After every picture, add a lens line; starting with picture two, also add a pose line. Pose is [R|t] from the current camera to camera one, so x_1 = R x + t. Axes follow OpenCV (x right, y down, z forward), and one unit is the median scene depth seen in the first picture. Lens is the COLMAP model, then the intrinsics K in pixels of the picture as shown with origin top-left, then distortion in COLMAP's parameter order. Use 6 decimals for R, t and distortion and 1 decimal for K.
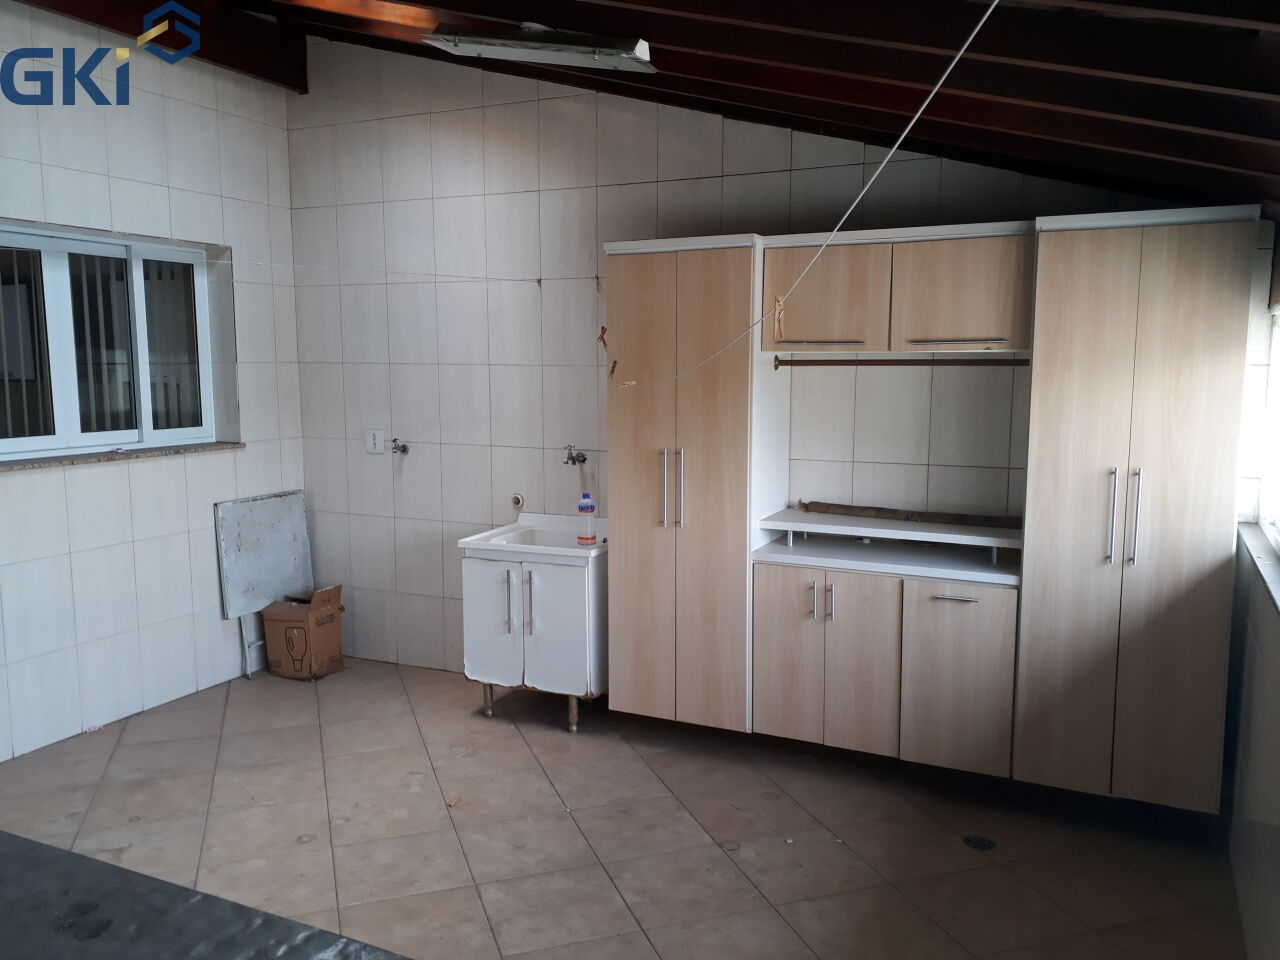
lens RADIAL K [[1022.2, 0, 640.0], [0, 1022.2, 484.2], [0, 0, 1]] dist [0.018571, -0.002436]
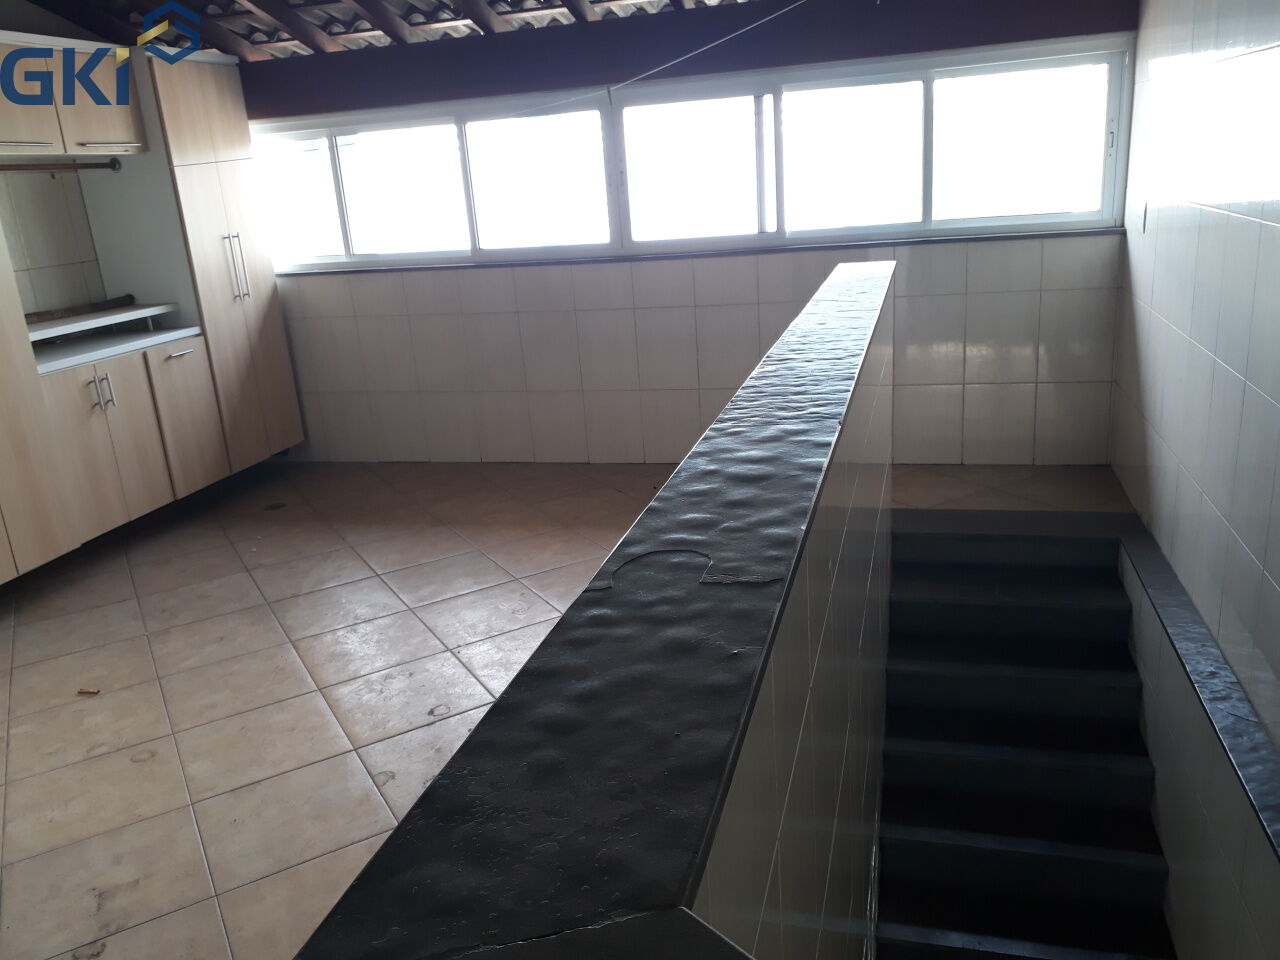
lens RADIAL K [[1022.2, 0, 639.3], [0, 1022.2, 477.8], [0, 0, 1]] dist [0.018571, -0.002436]
pose [[-0.182706, -0.273907, 0.944242, -1.052703], [0.202058, 0.929446, 0.308712, -0.023651], [-0.962180, 0.247195, -0.114470, 0.643175]]
